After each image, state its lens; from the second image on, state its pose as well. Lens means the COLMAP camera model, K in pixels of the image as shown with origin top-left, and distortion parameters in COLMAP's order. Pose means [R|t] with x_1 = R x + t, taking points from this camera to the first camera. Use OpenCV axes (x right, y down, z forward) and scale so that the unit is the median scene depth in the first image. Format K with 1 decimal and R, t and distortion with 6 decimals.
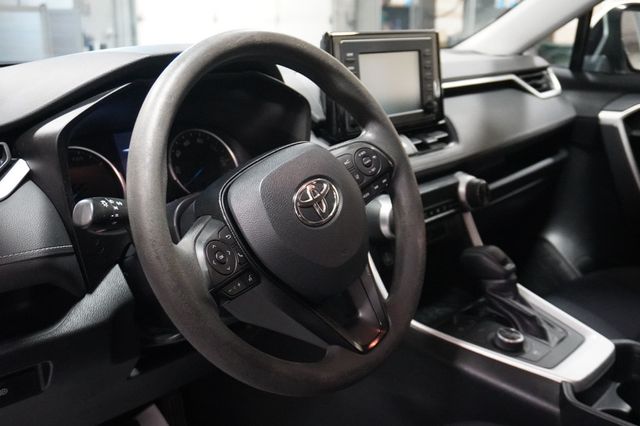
lens RADIAL K [[693.3, 0, 320.0], [0, 693.3, 213.0], [0, 0, 1]] dist [-0.008275, -0.012428]
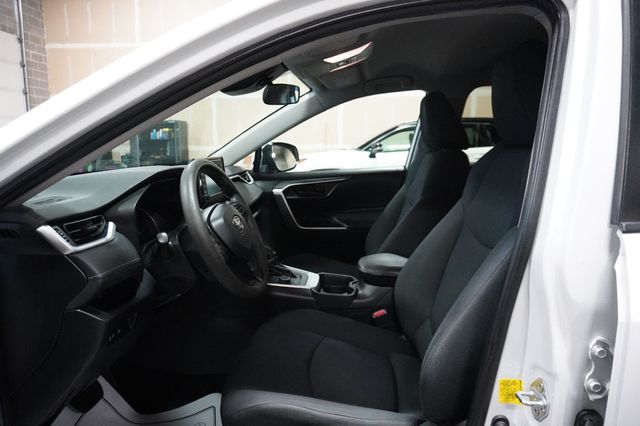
lens RADIAL K [[426.7, 0, 320.0], [0, 426.7, 213.0], [0, 0, 1]] dist [-0.005517, -0.003622]
pose [[0.800362, -0.101525, 0.590858, -0.309680], [0.165317, 0.984721, -0.054733, 0.032849], [-0.576273, 0.141485, 0.804917, -0.205423]]
